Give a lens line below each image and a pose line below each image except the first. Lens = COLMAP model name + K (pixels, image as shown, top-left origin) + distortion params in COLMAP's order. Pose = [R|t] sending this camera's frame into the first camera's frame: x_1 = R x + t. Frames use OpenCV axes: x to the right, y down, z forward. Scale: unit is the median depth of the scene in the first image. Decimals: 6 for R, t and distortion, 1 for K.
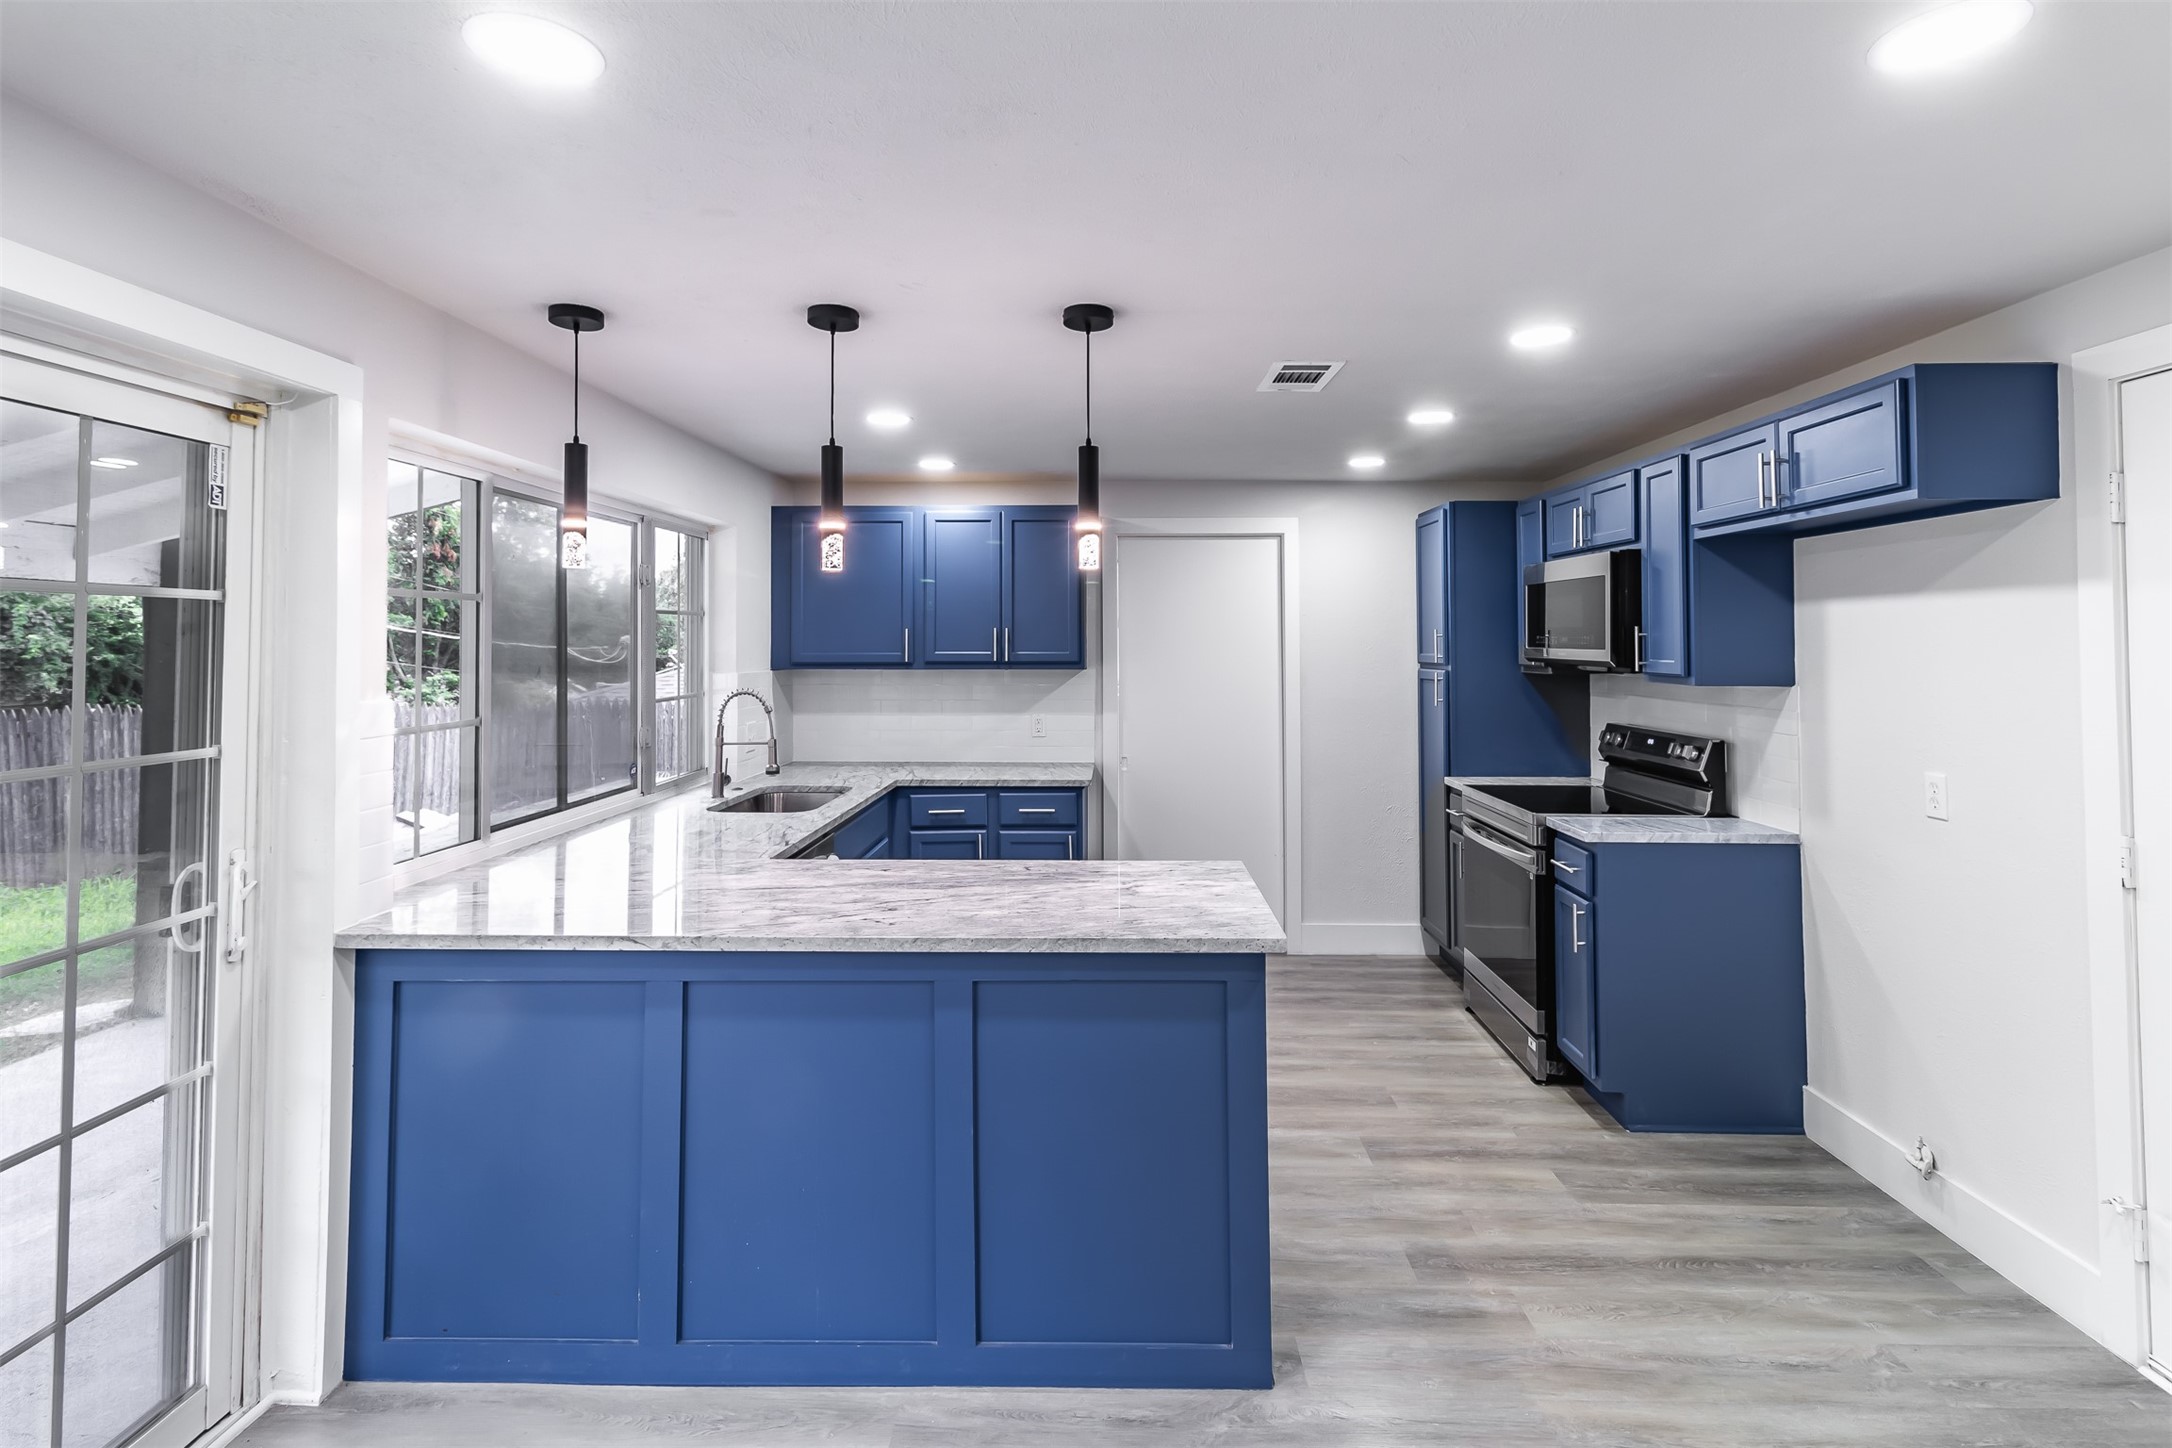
lens RADIAL K [[1024.2, 0, 1113.1], [0, 1024.2, 646.0], [0, 0, 1]] dist [0.002568, 0.000355]
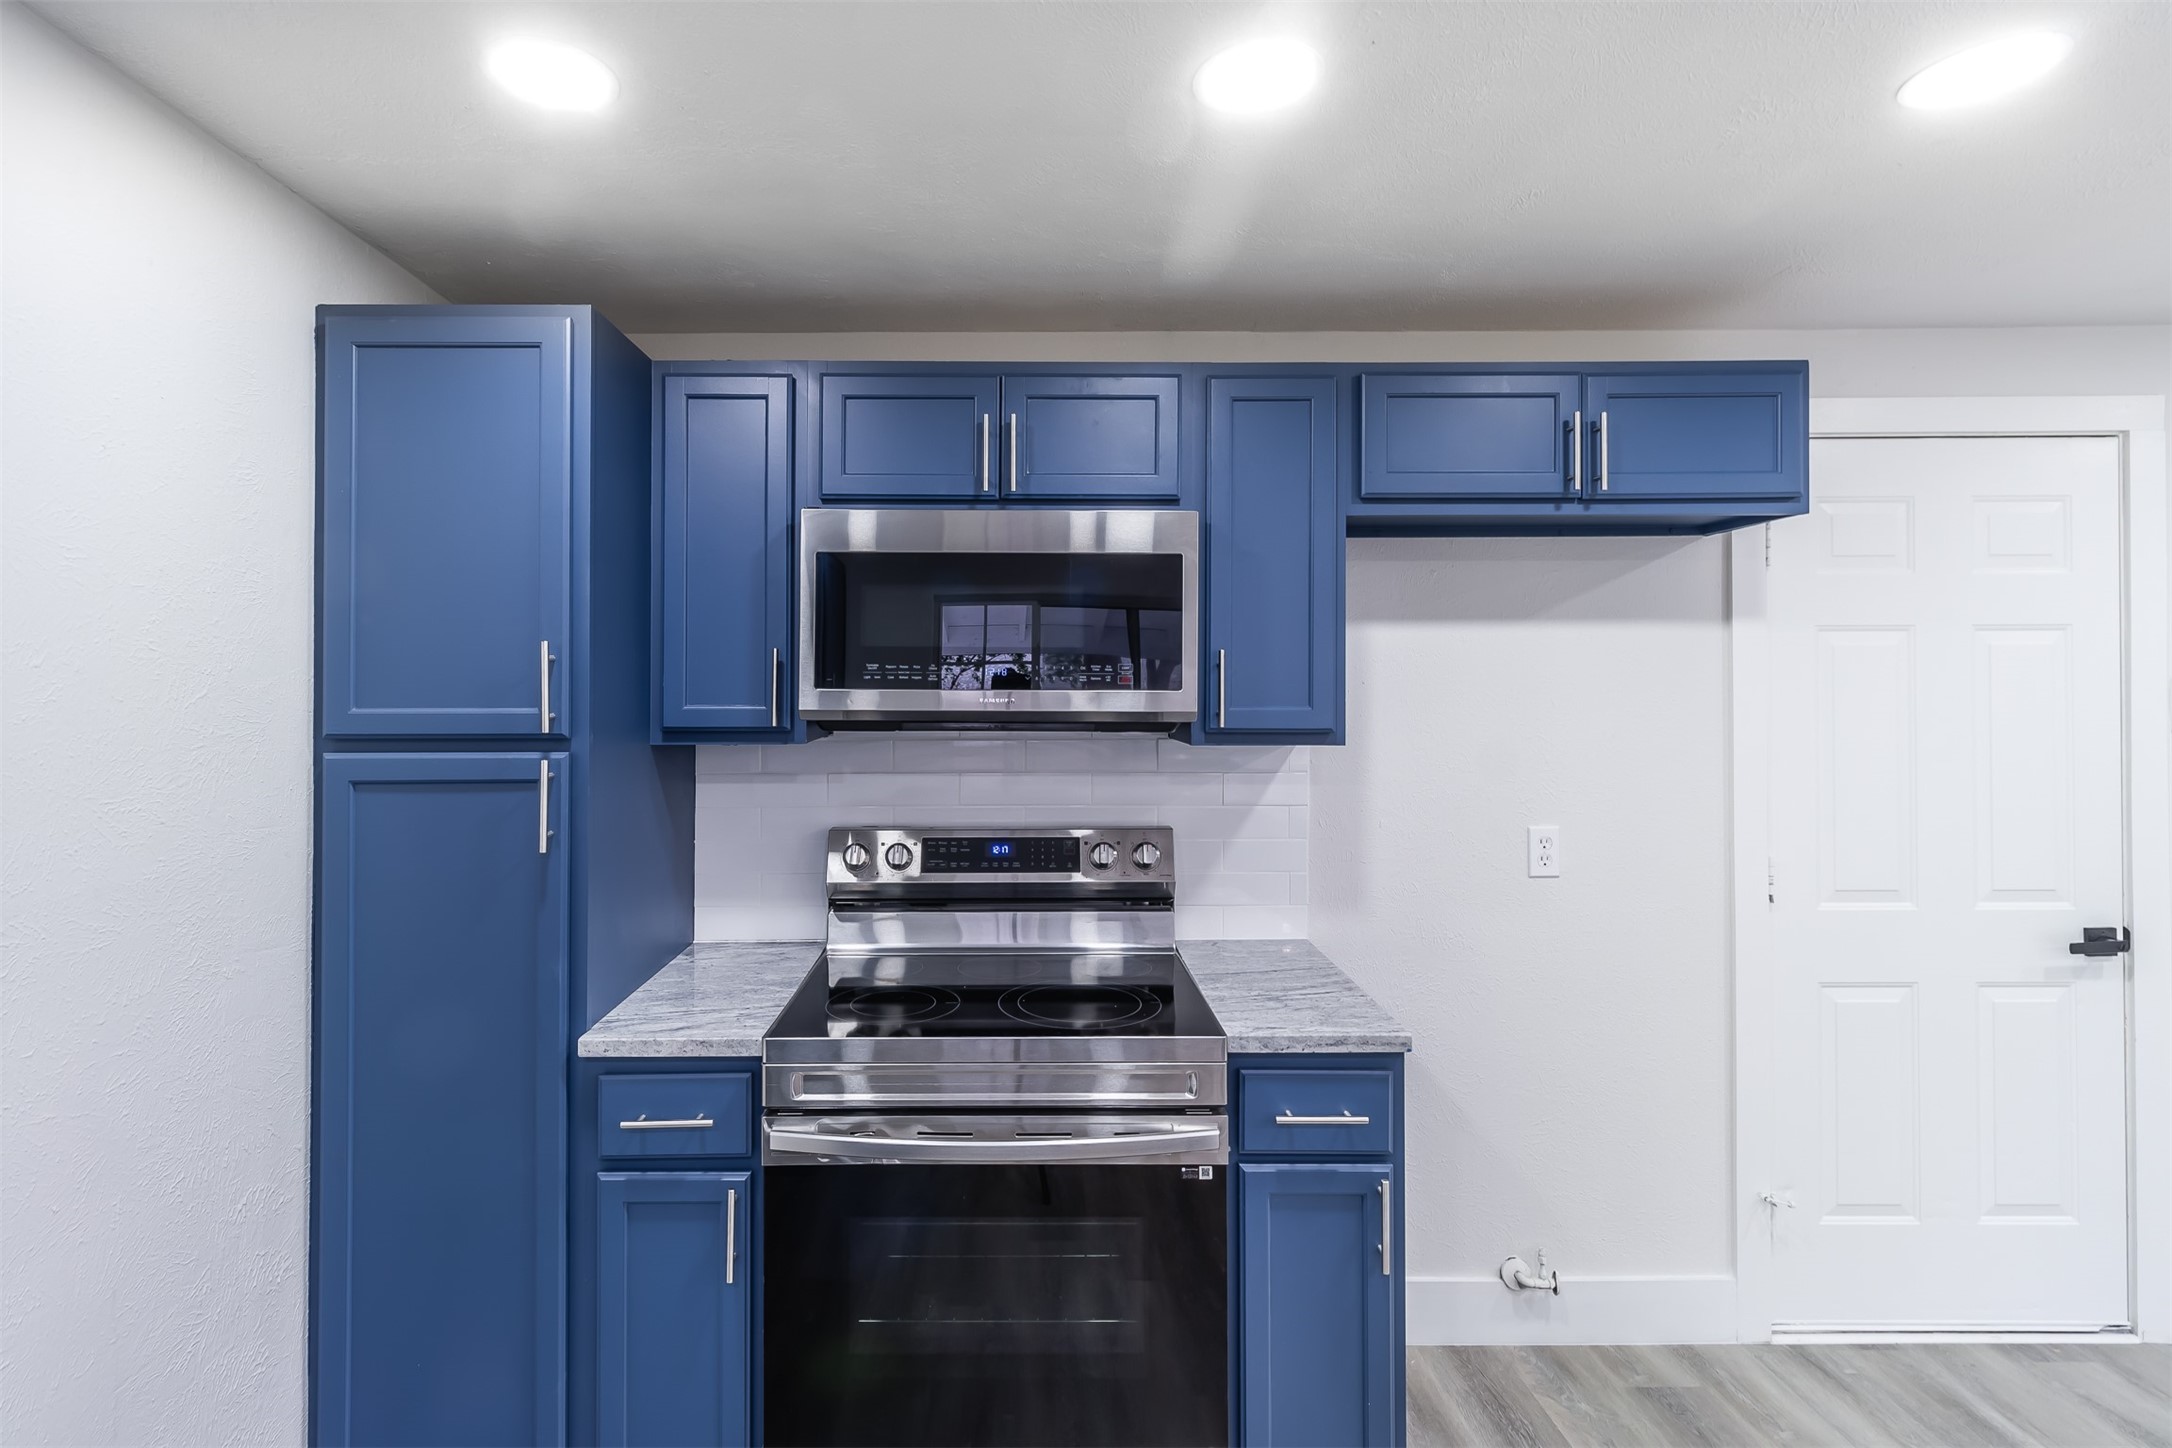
lens RADIAL K [[970.8, 0, 1086.0], [0, 970.8, 724.0], [0, 0, 1]] dist [0.001506, -0.000036]
pose [[-0.003139, 0.010619, 0.999939, -0.026780], [0.006456, 0.999923, -0.010599, 0.033537], [-0.999974, 0.006423, -0.003207, 1.100496]]
